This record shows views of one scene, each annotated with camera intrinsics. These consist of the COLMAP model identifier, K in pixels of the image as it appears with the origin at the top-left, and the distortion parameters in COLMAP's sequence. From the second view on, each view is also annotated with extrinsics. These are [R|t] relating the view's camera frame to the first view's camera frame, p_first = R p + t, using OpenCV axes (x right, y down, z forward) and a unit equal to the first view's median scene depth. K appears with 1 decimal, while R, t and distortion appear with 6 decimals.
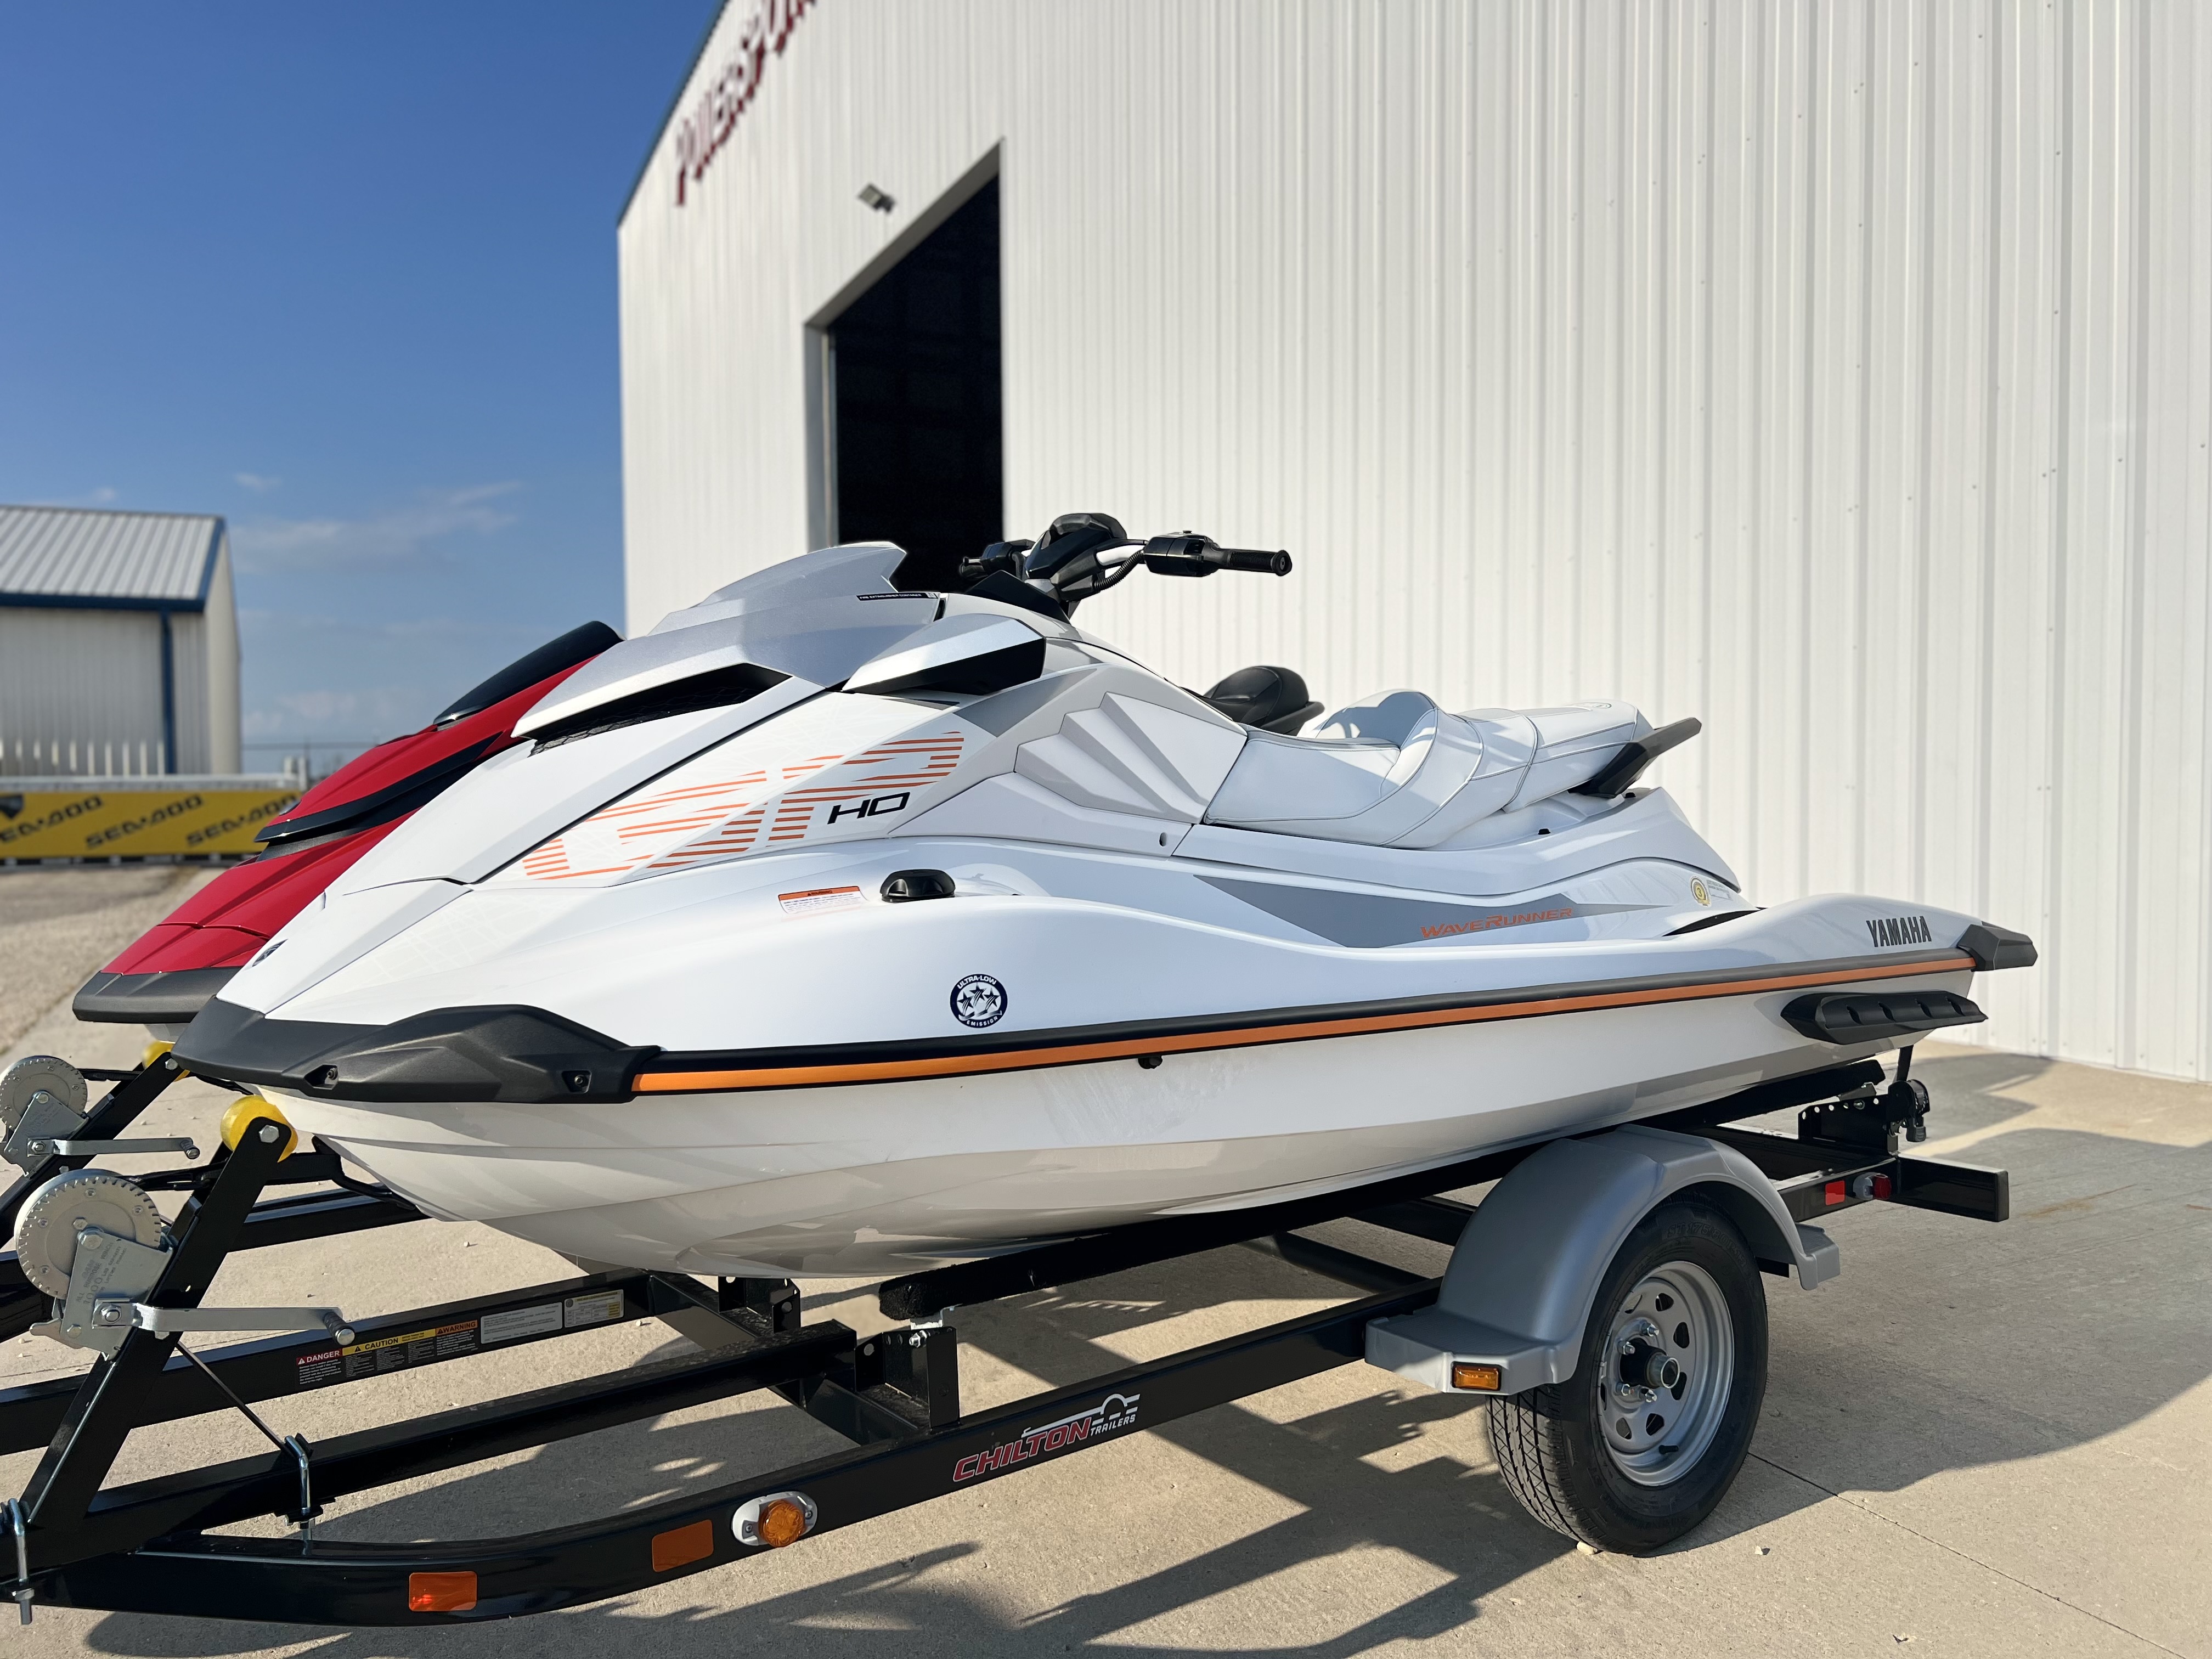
lens RADIAL K [[1668.1, 0, 1172.4], [0, 1668.1, 830.1], [0, 0, 1]] dist [0.005923, -0.000227]
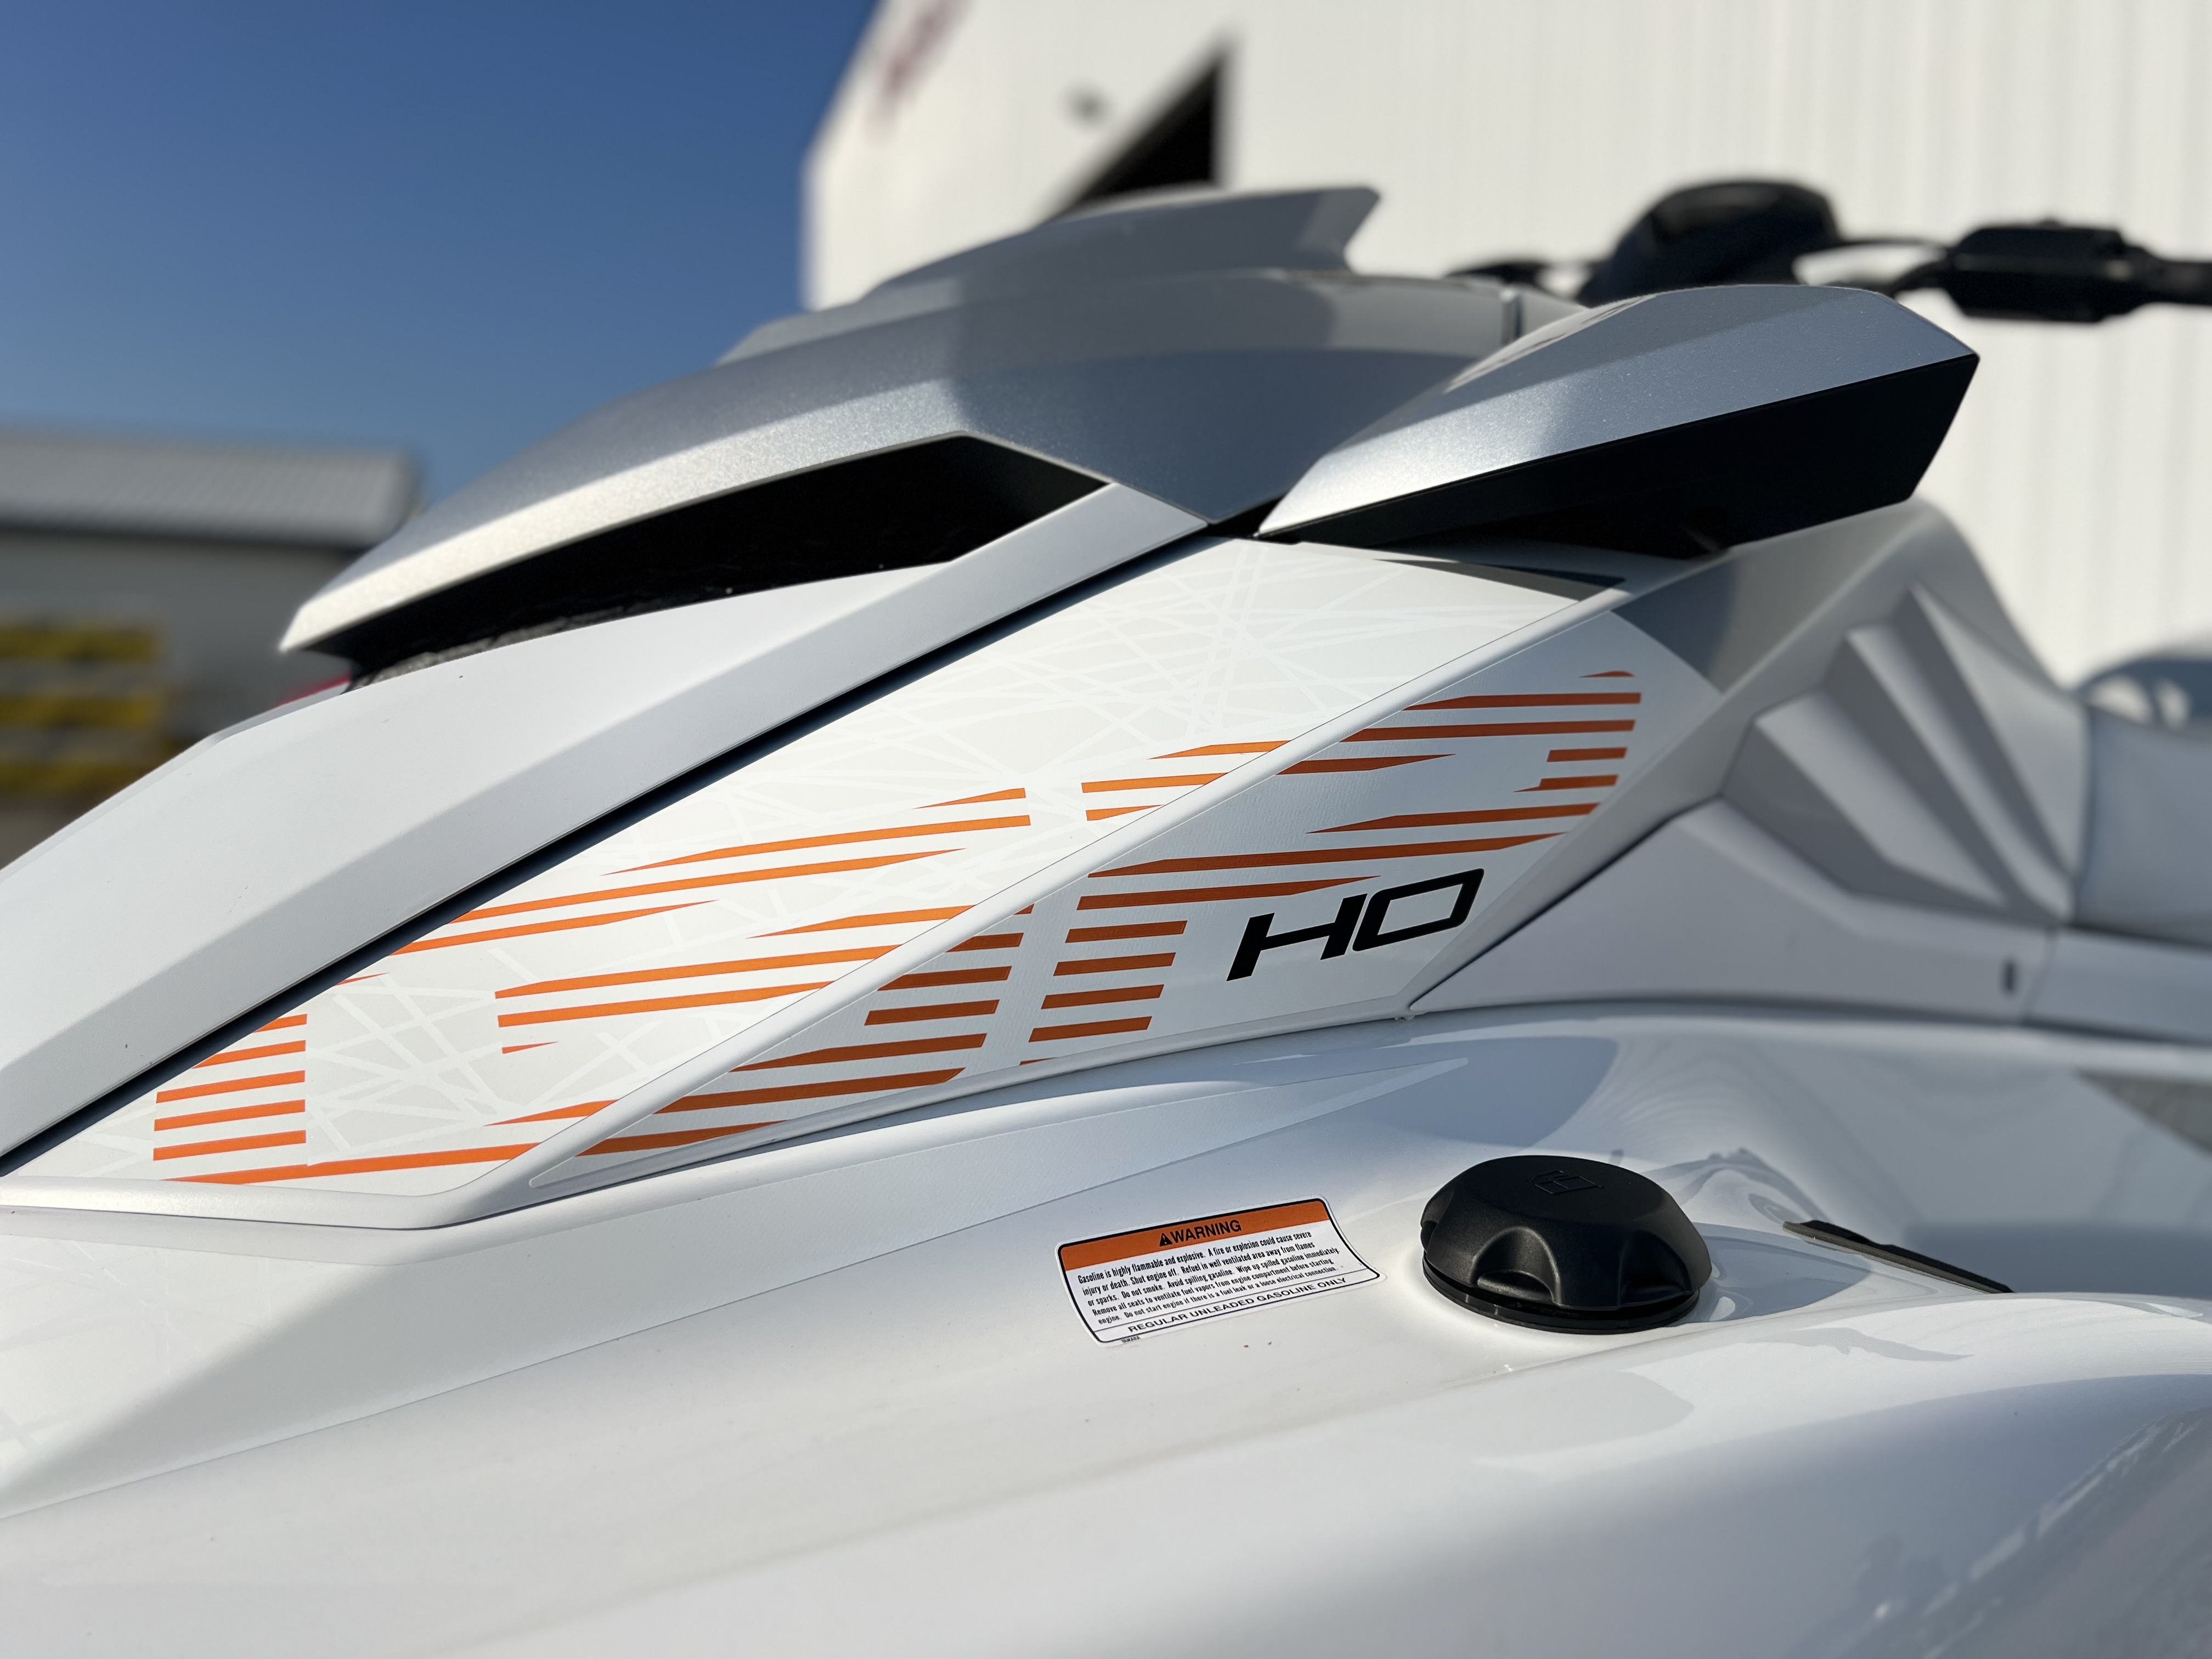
lens RADIAL K [[1726.7, 0, 1106.0], [0, 1726.7, 829.5], [0, 0, 1]] dist [0.005528, 0.001282]
pose [[0.988812, 0.039088, -0.143953, -0.180642], [-0.036105, 0.999077, 0.023282, -0.034736], [0.144731, -0.017825, 0.989311, 0.684115]]
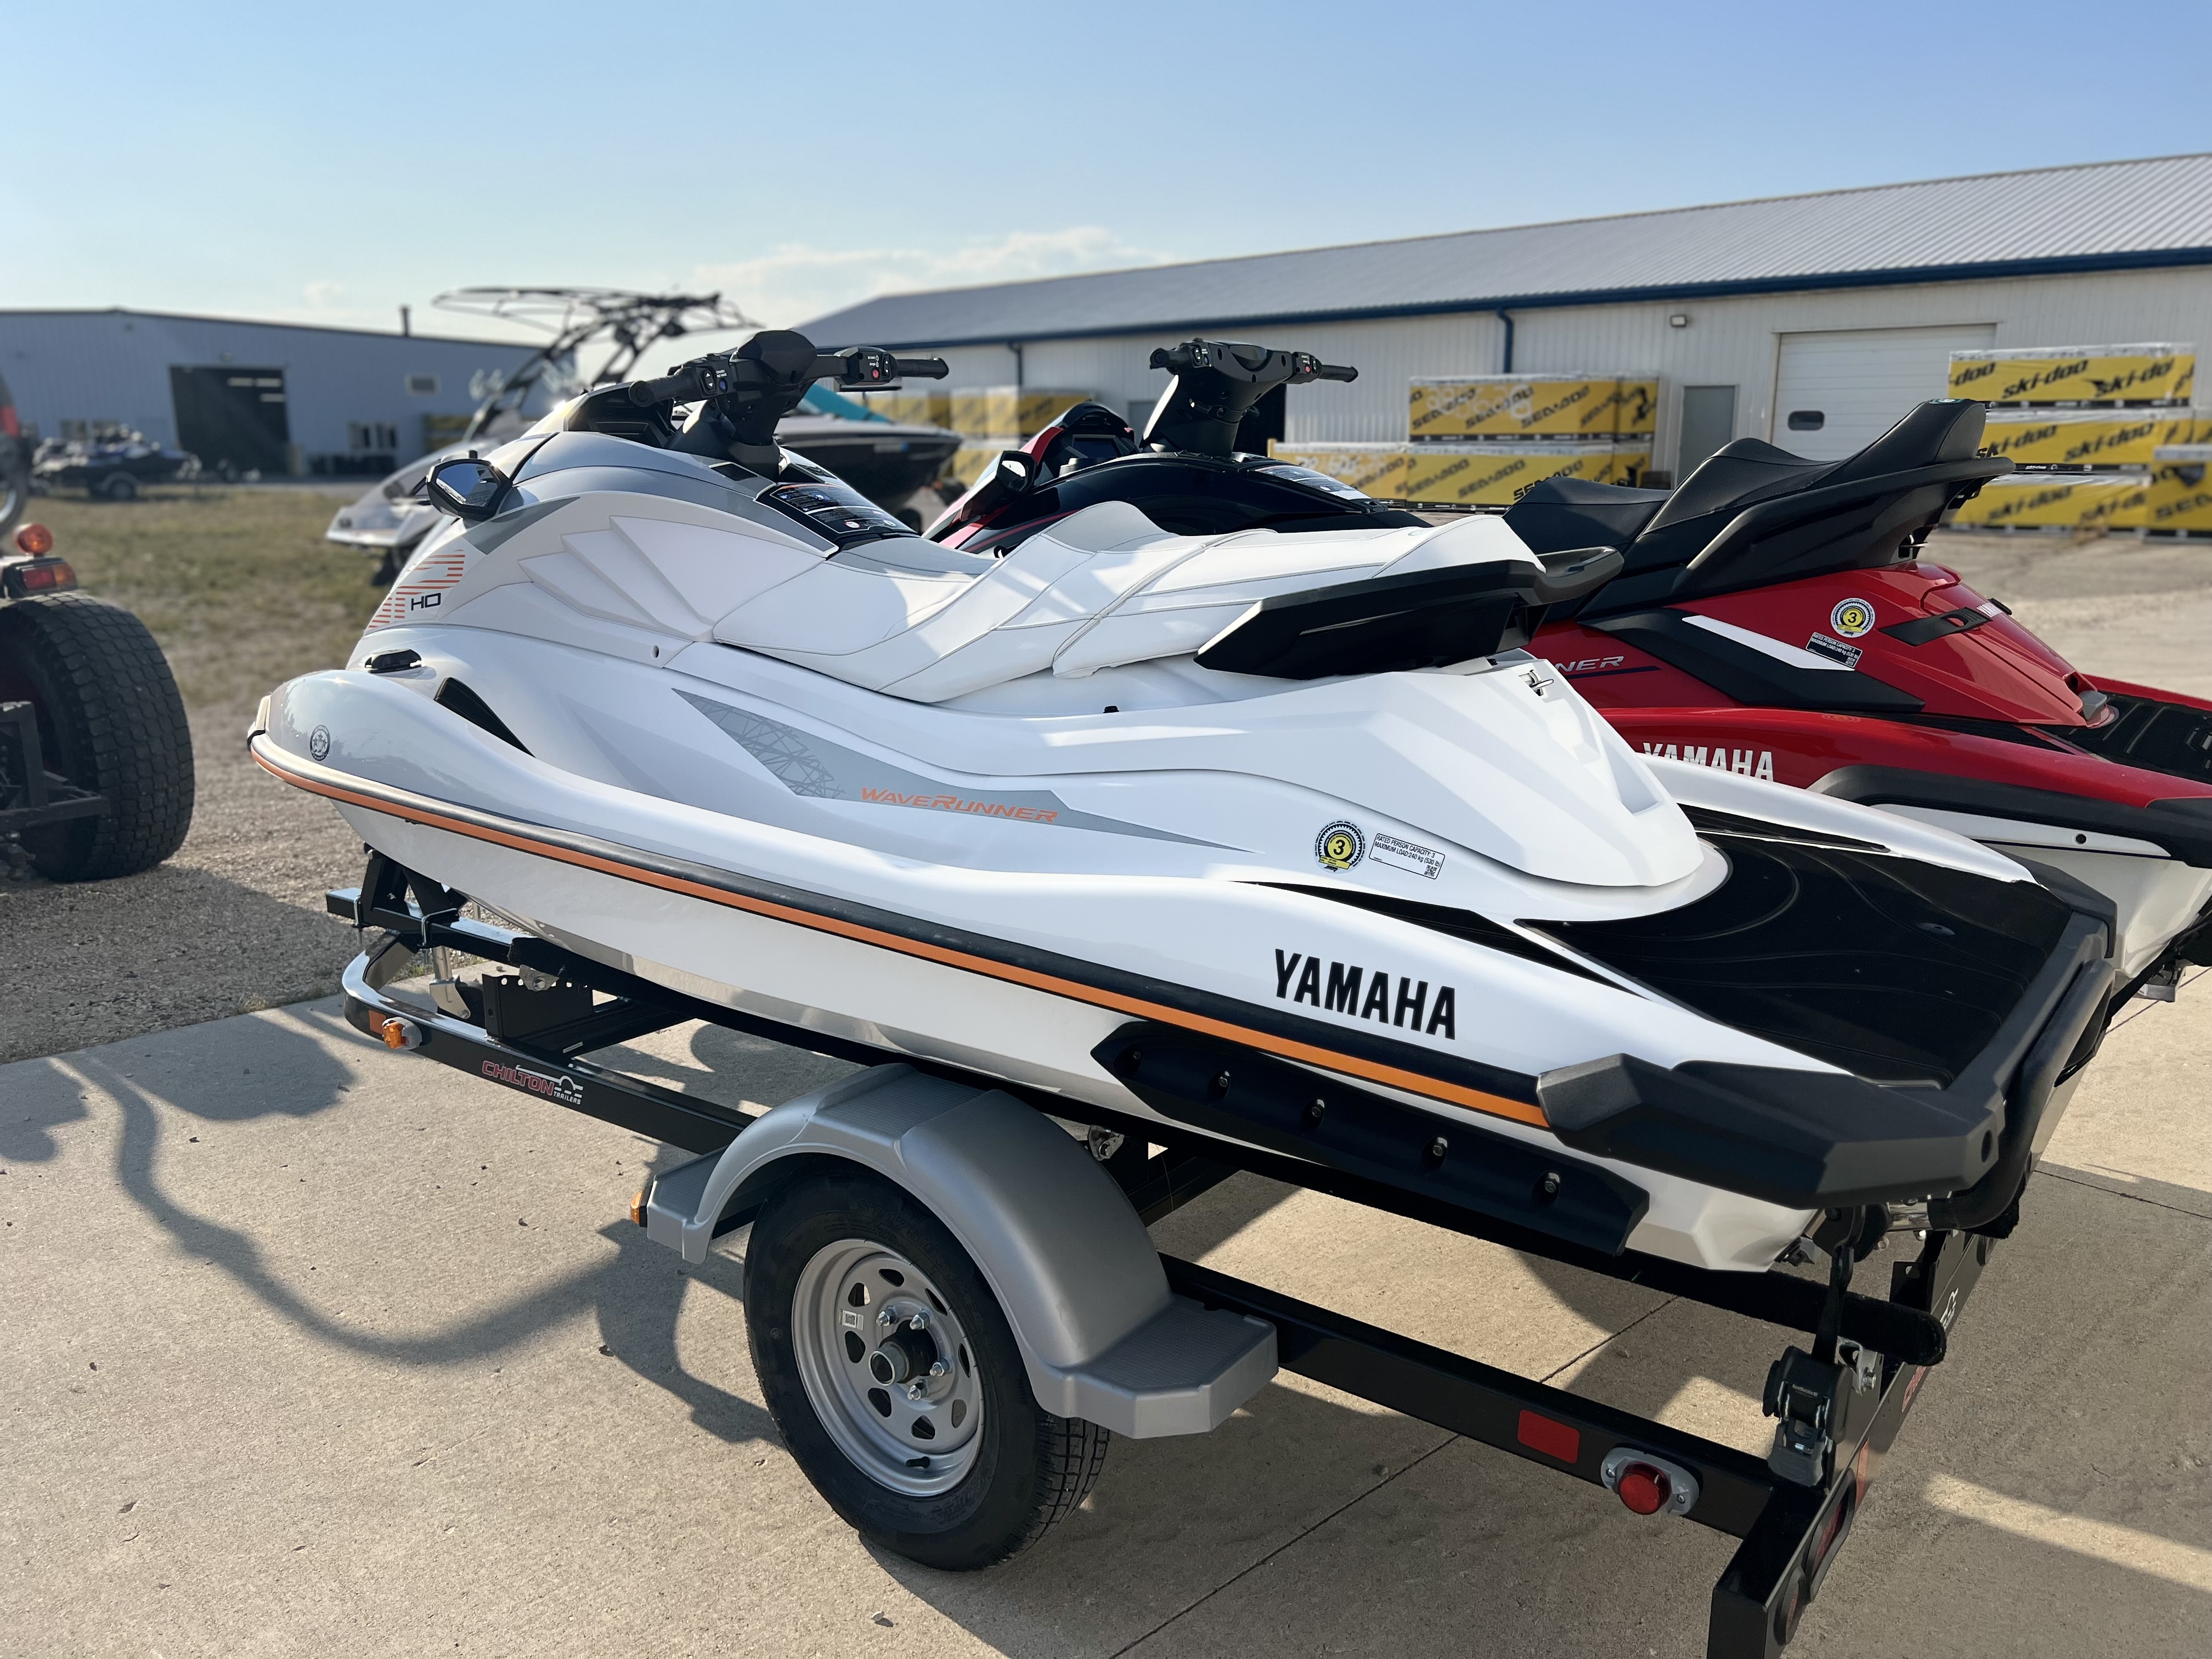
lens RADIAL K [[1726.7, 0, 1106.0], [0, 1726.7, 829.5], [0, 0, 1]] dist [0.005528, 0.001282]
pose [[0.267221, 0.225601, -0.936855, 1.403988], [-0.036188, 0.973873, 0.224193, -0.175964], [0.962955, -0.026007, 0.268403, 1.146804]]
